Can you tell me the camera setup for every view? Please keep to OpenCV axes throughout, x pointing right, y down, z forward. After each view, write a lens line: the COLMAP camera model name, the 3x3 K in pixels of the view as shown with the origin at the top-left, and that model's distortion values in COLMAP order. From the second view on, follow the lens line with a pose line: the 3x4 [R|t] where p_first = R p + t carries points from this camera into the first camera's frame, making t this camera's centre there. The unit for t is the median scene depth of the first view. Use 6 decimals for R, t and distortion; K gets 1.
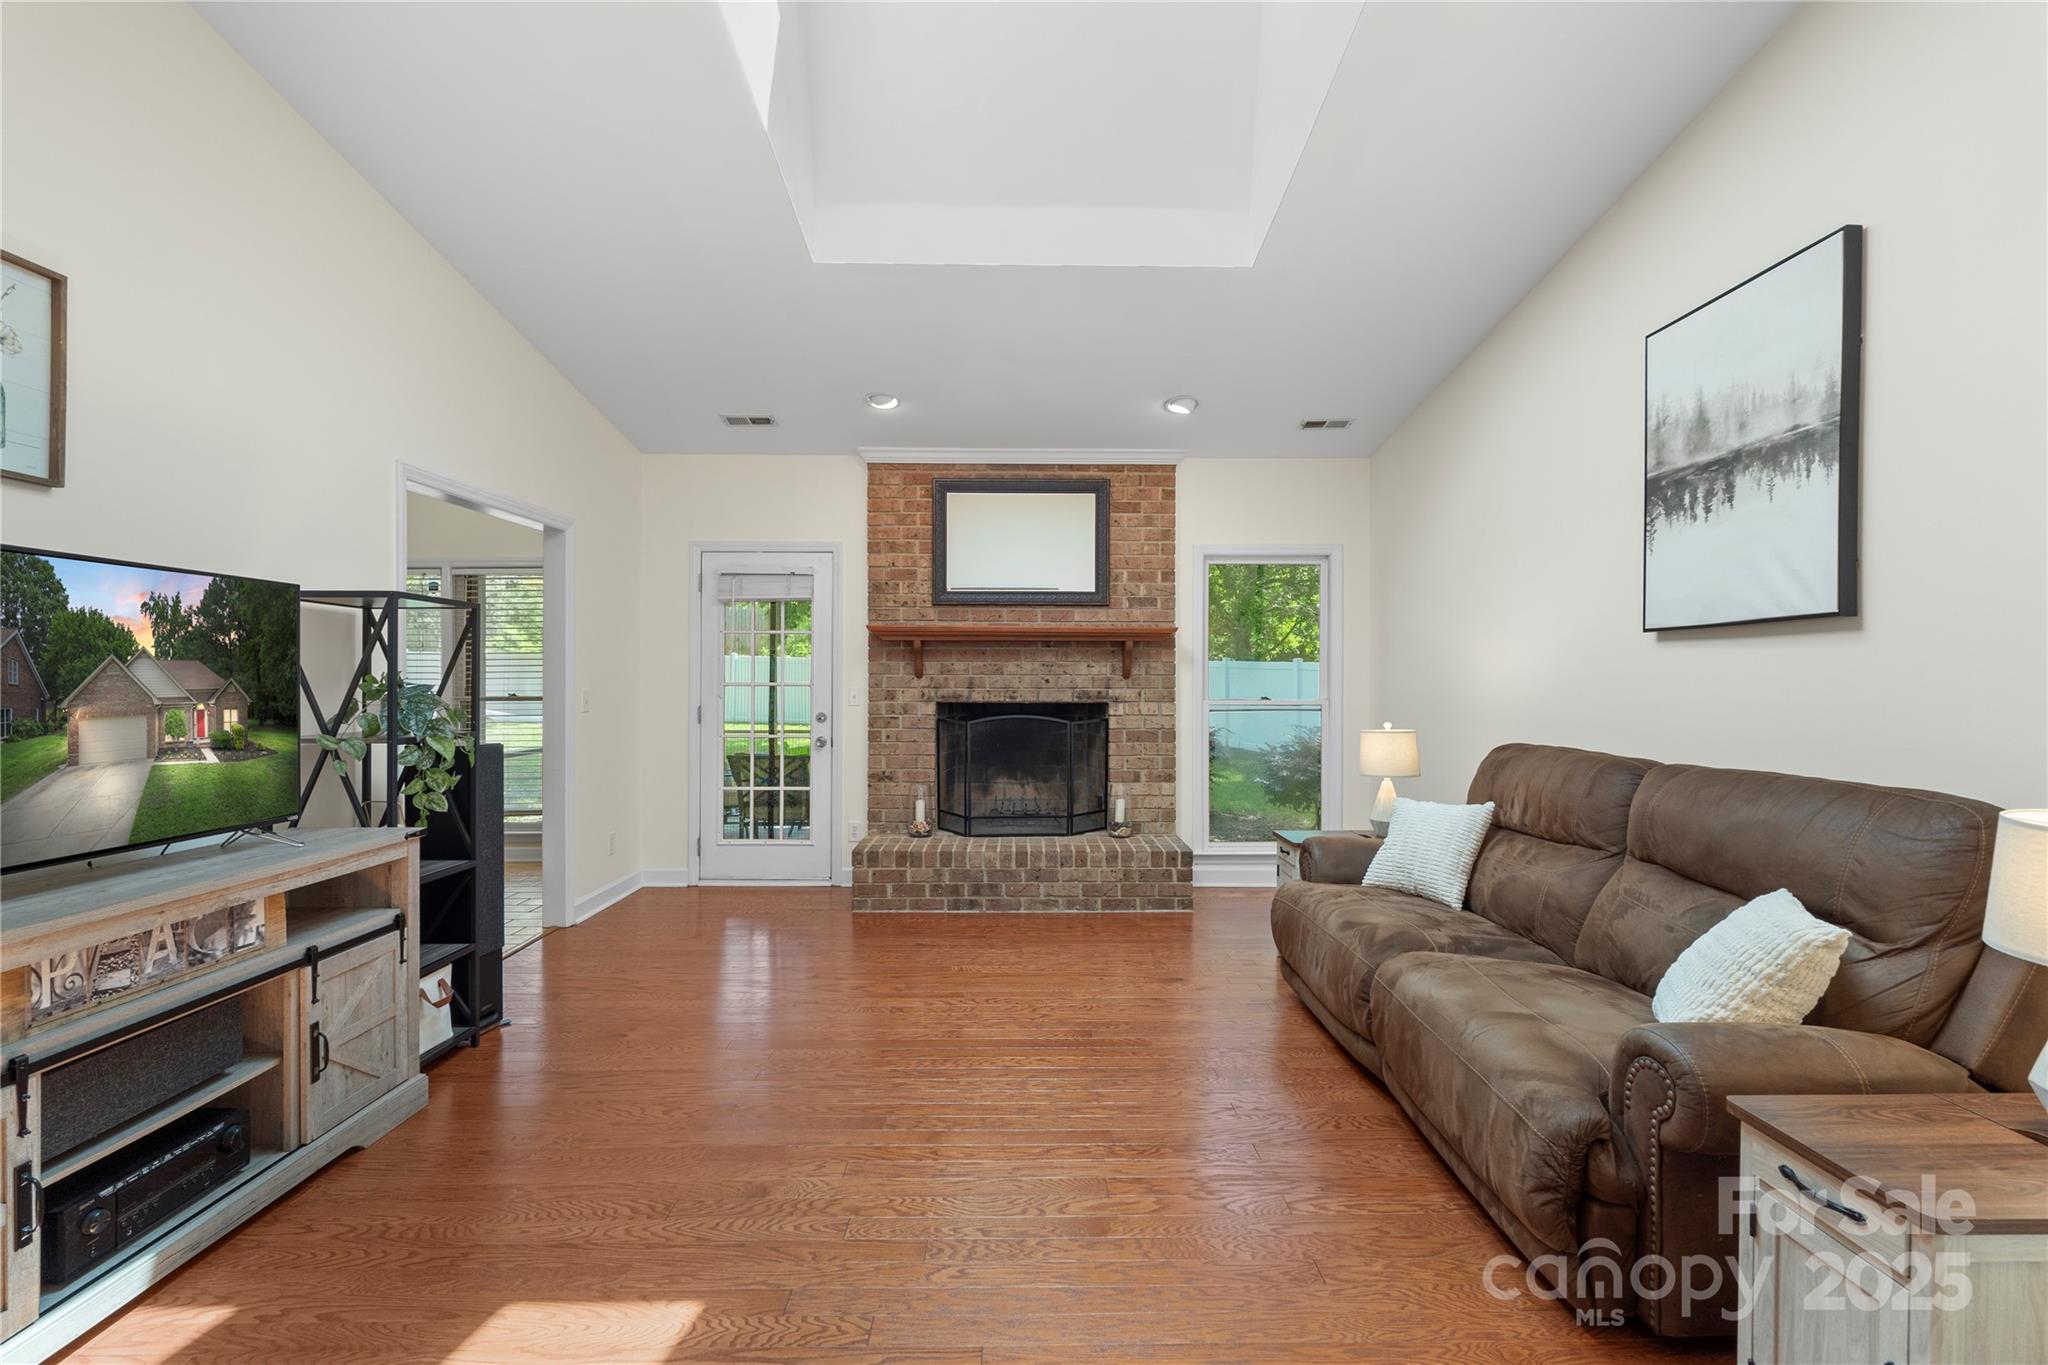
lens RADIAL K [[915.3, 0, 1041.1], [0, 915.3, 683.7], [0, 0, 1]] dist [-0.004145, 0.000746]
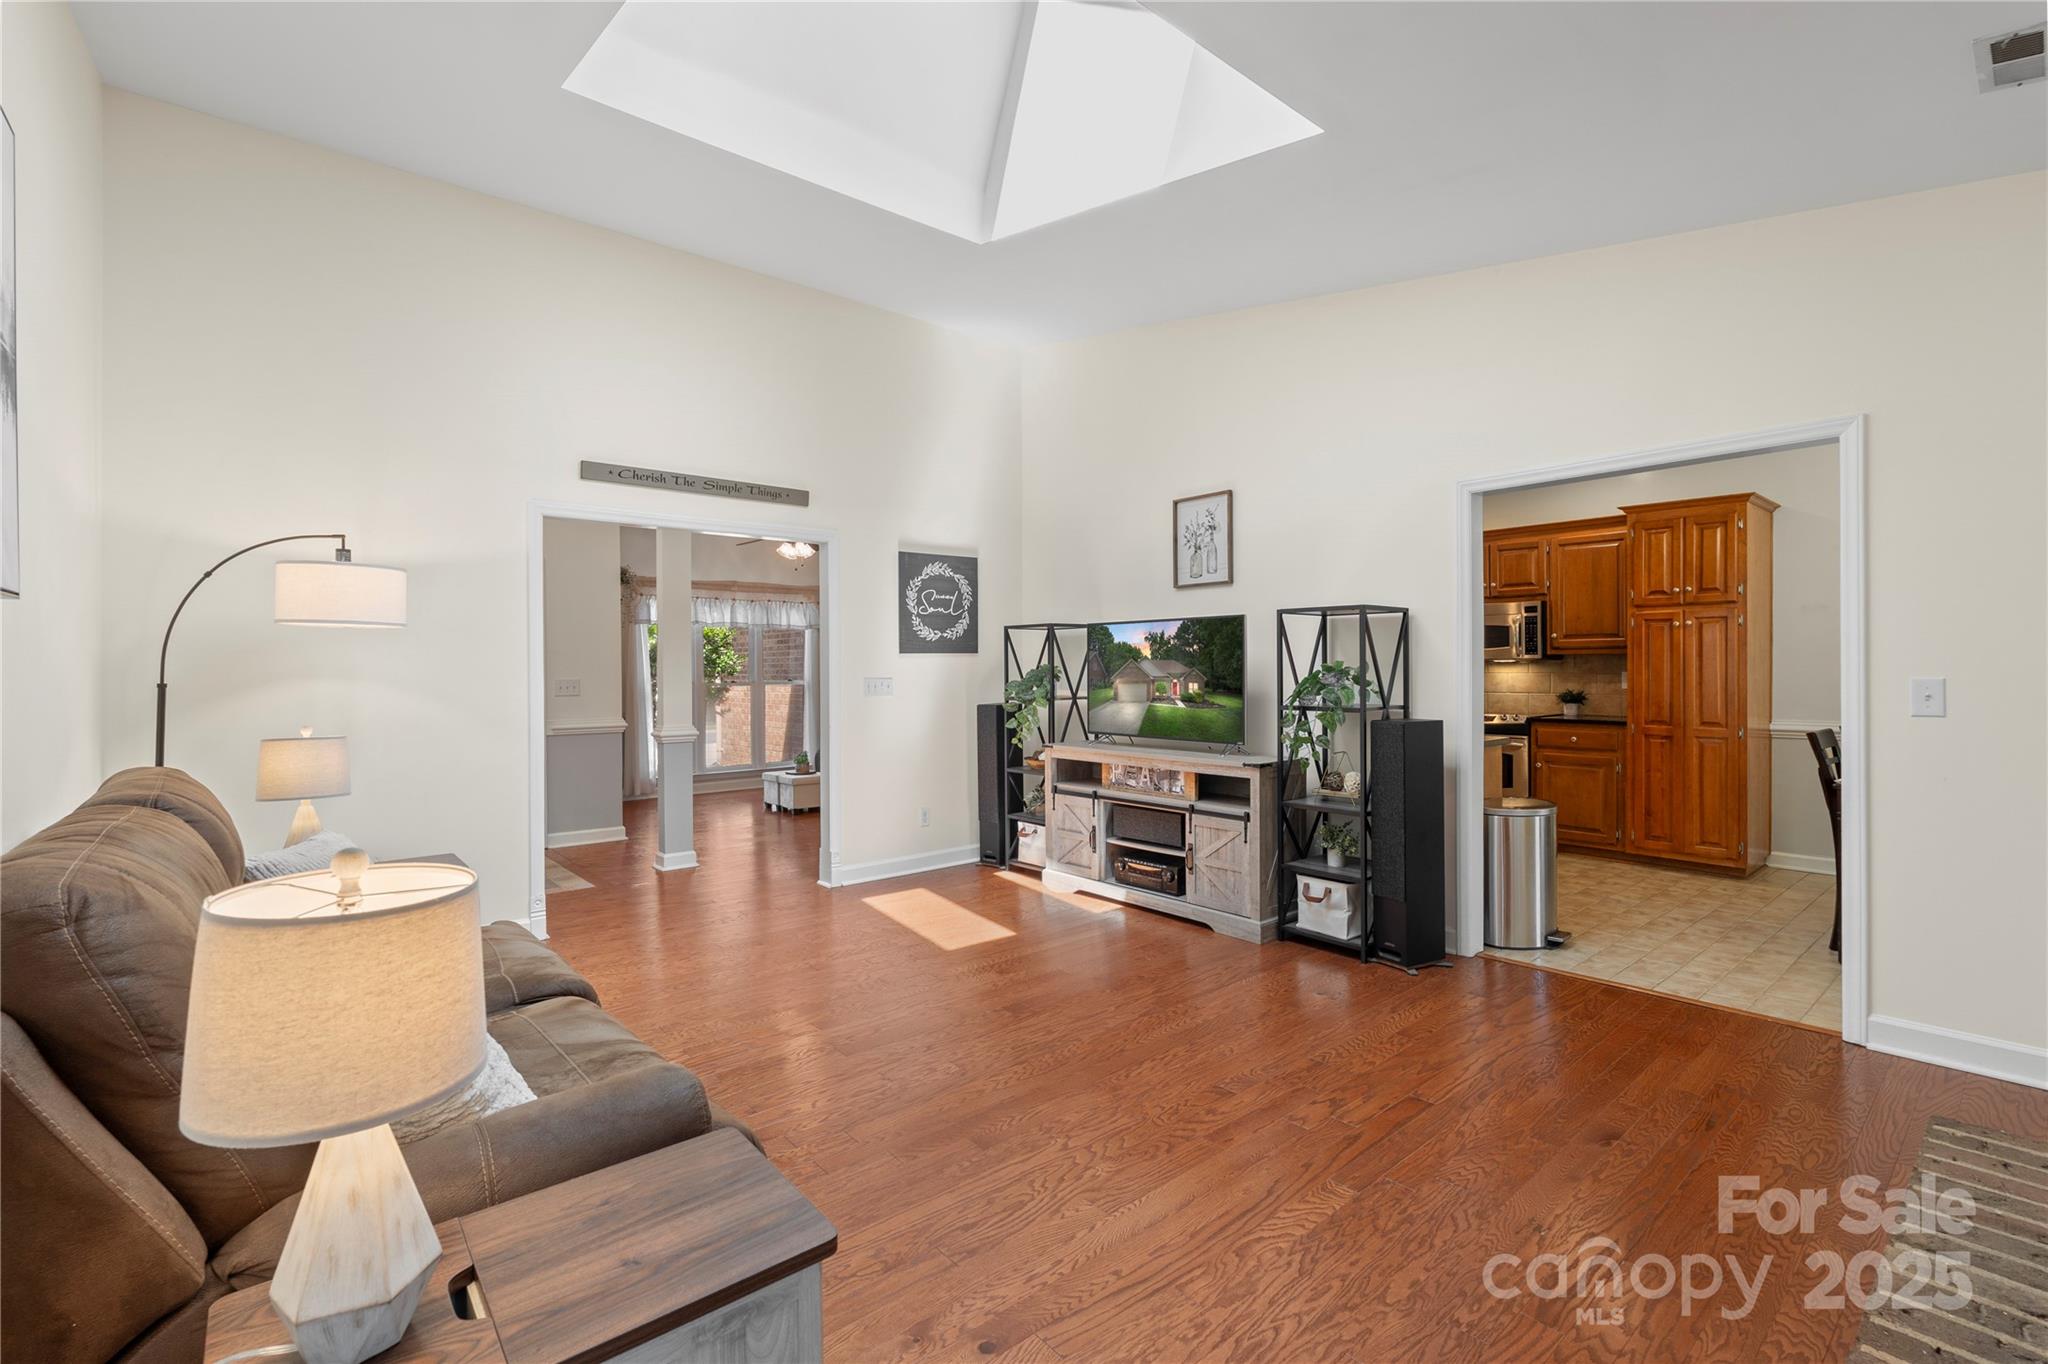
lens RADIAL K [[915.3, 0, 1029.0], [0, 915.3, 668.6], [0, 0, 1]] dist [-0.004145, 0.000746]
pose [[-0.776761, 0.008441, -0.629739, 0.310873], [0.006619, 0.999964, 0.005239, -0.006884], [0.629760, -0.000099, -0.776789, 0.991843]]
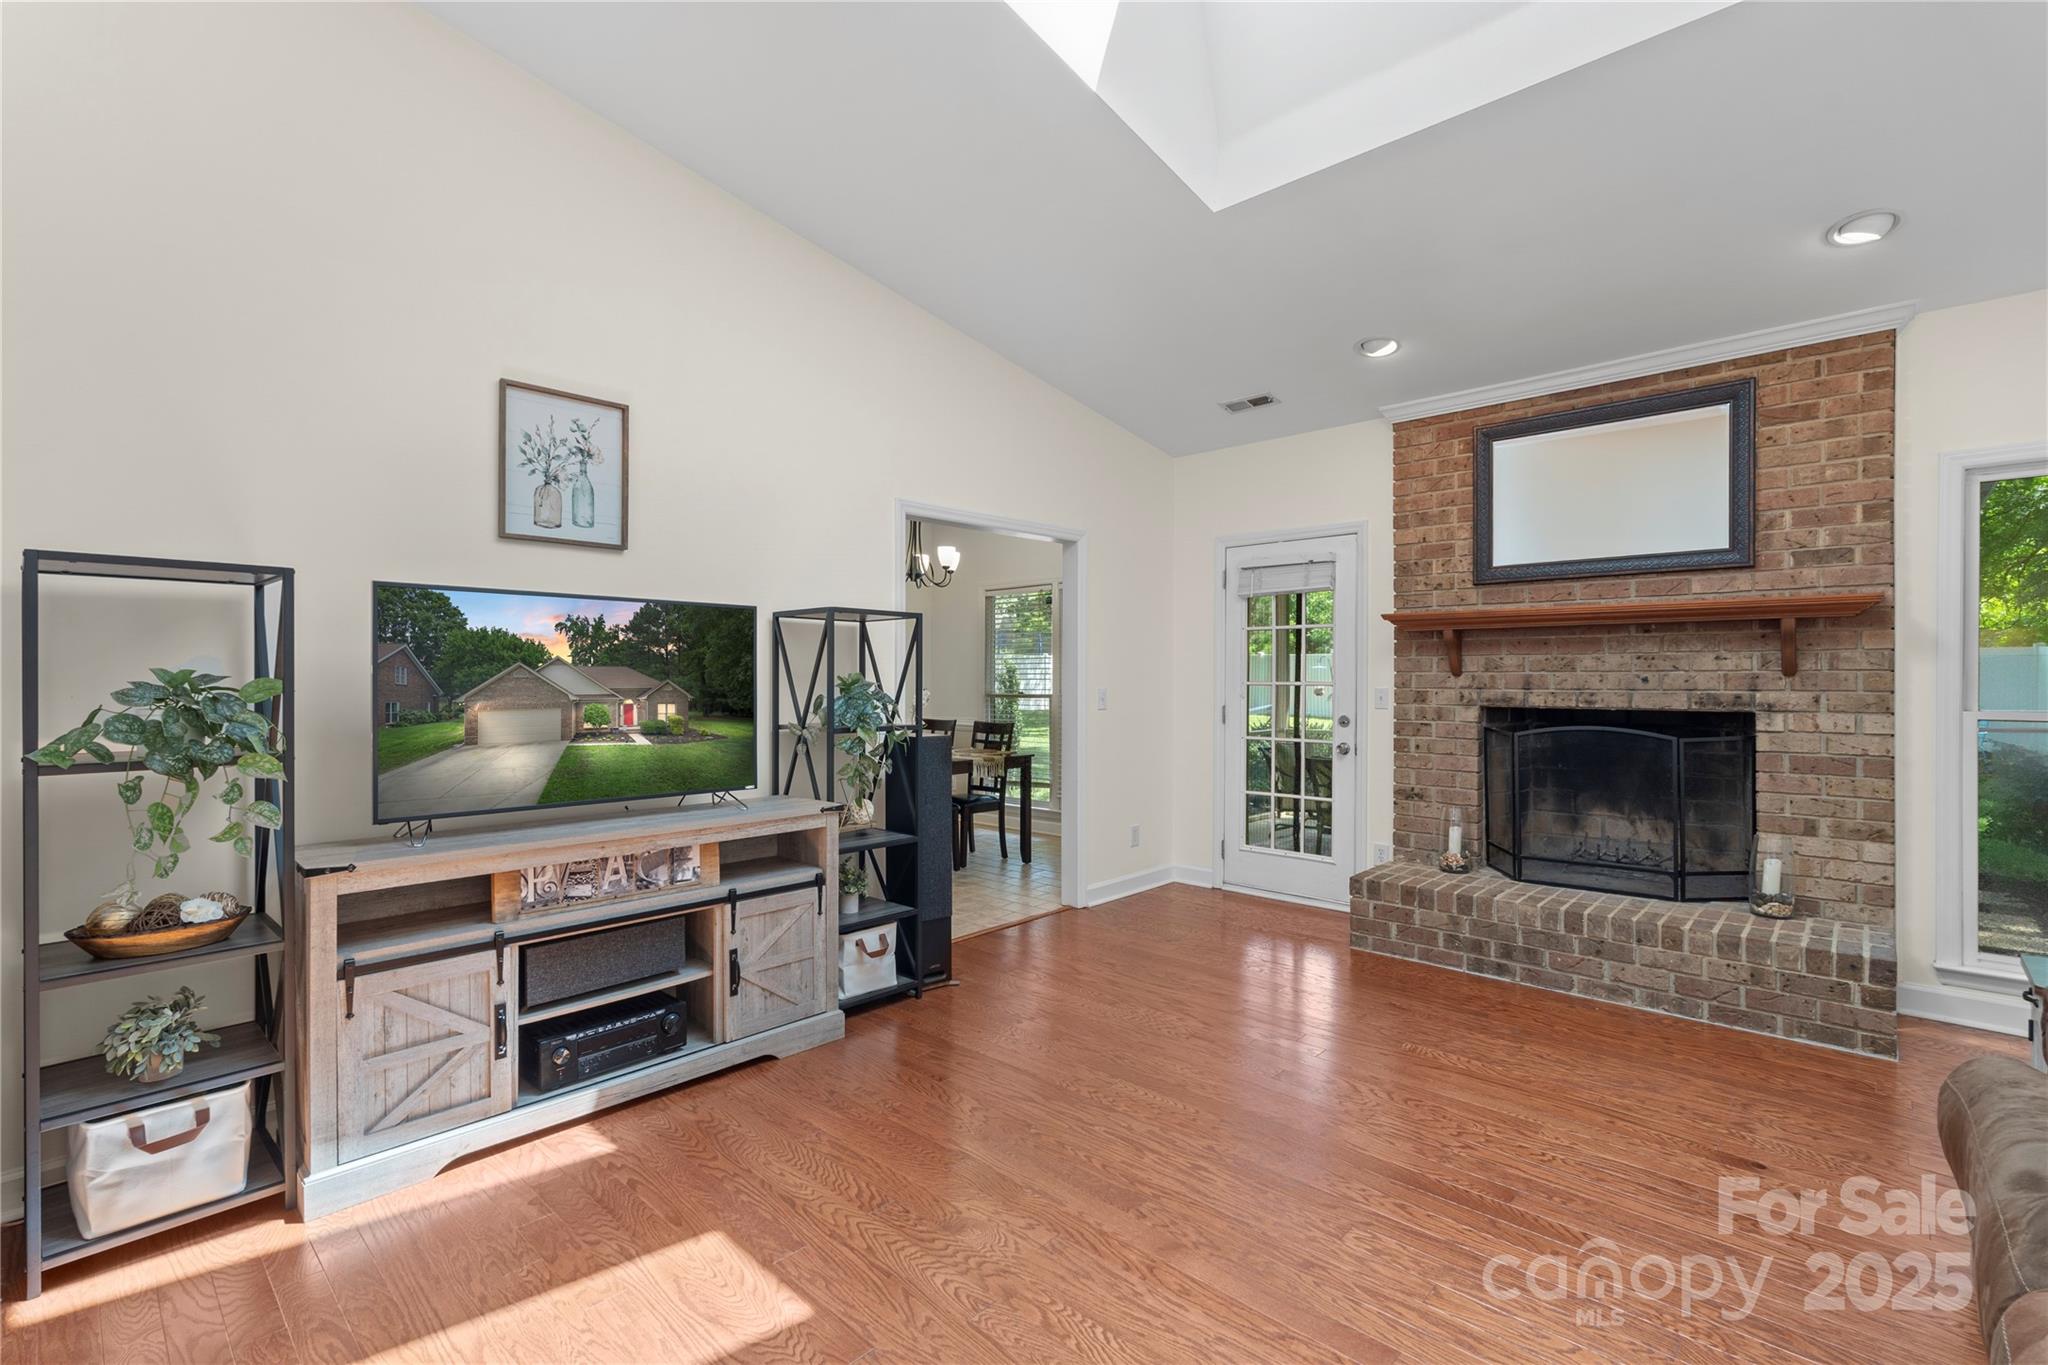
lens RADIAL K [[915.3, 0, 1025.0], [0, 915.3, 681.9], [0, 0, 1]] dist [-0.004145, 0.000746]
pose [[0.715269, 0.000873, -0.698849, 0.176166], [-0.000940, 1.000000, 0.000287, -0.001248], [0.698848, 0.000451, 0.715270, 0.168171]]
